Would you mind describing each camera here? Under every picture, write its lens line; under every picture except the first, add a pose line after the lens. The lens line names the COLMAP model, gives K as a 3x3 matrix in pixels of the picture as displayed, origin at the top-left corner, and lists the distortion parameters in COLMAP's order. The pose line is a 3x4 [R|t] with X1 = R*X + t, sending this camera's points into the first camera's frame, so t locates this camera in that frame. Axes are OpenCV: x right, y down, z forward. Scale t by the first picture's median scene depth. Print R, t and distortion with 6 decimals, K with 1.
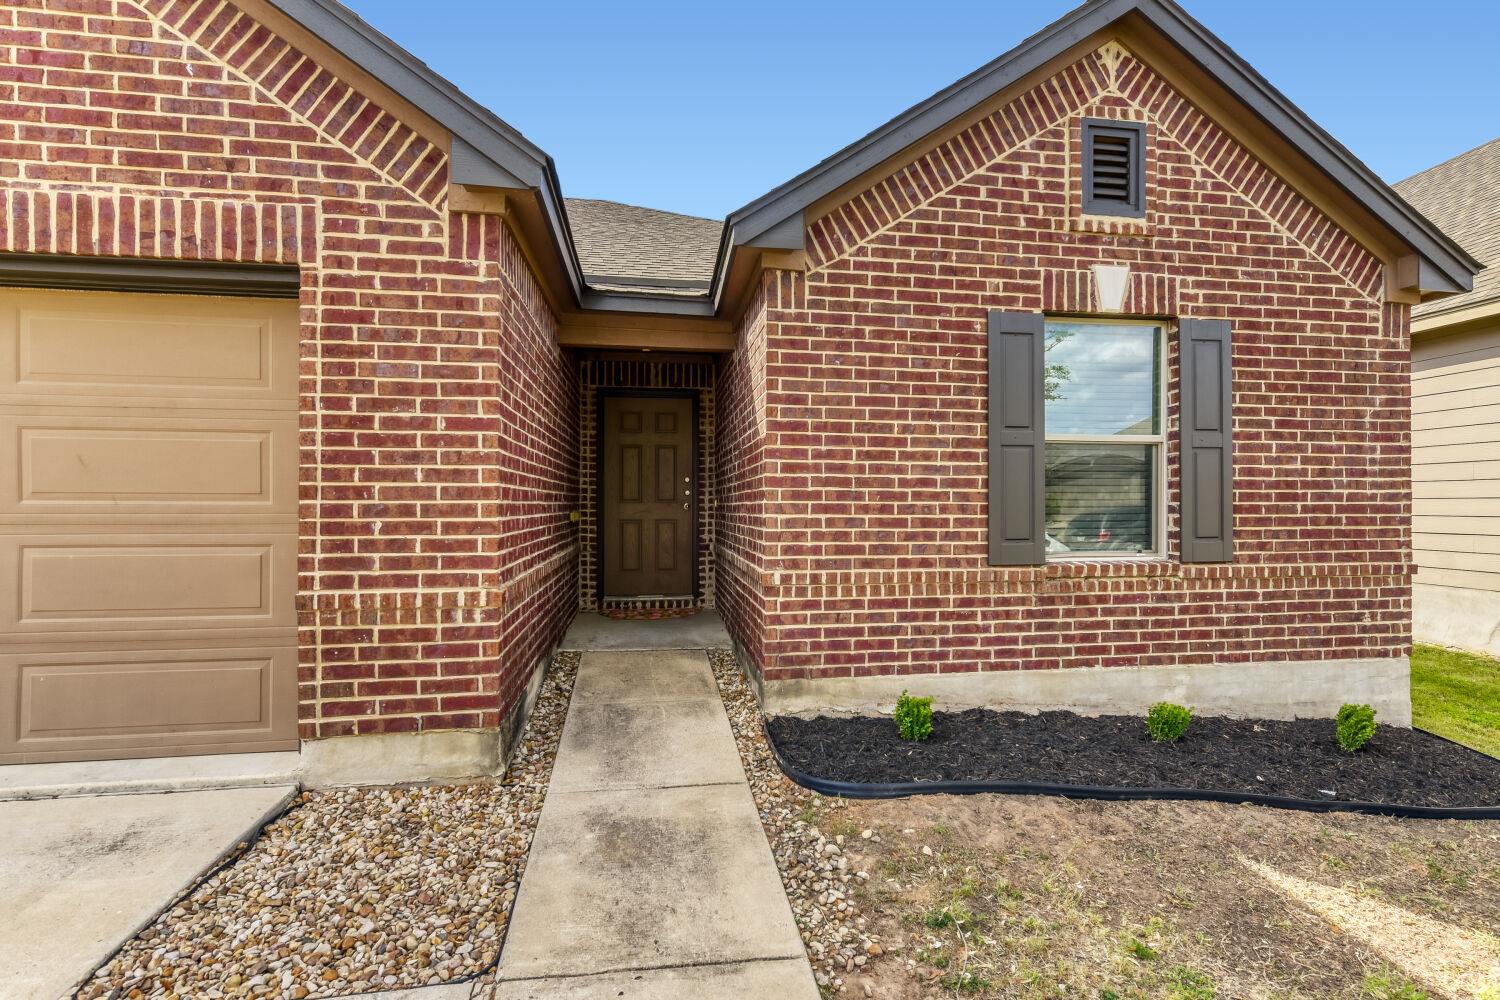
lens RADIAL K [[696.3, 0, 751.0], [0, 696.3, 498.1], [0, 0, 1]] dist [0.001262, 0.000424]
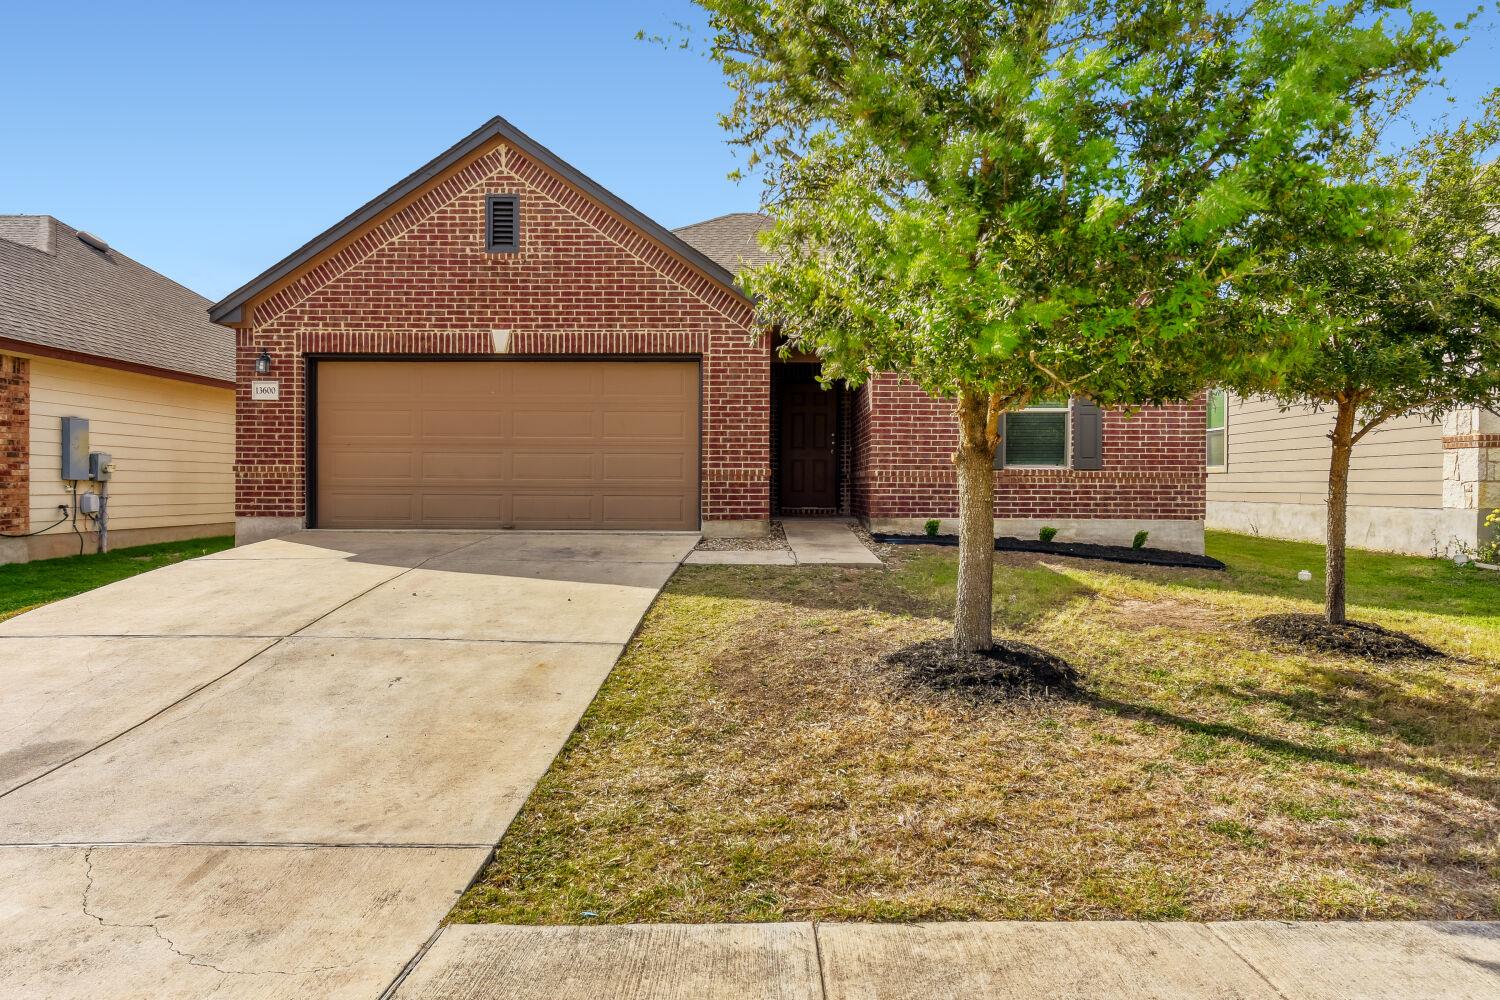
lens RADIAL K [[958.7, 0, 760.5], [0, 958.7, 496.0], [0, 0, 1]] dist [0.000454, -0.000446]
pose [[0.989088, 0.005195, -0.147237, 0.122931], [-0.002587, 0.999837, 0.017895, 0.133317], [0.147306, -0.017319, 0.988939, -2.143387]]
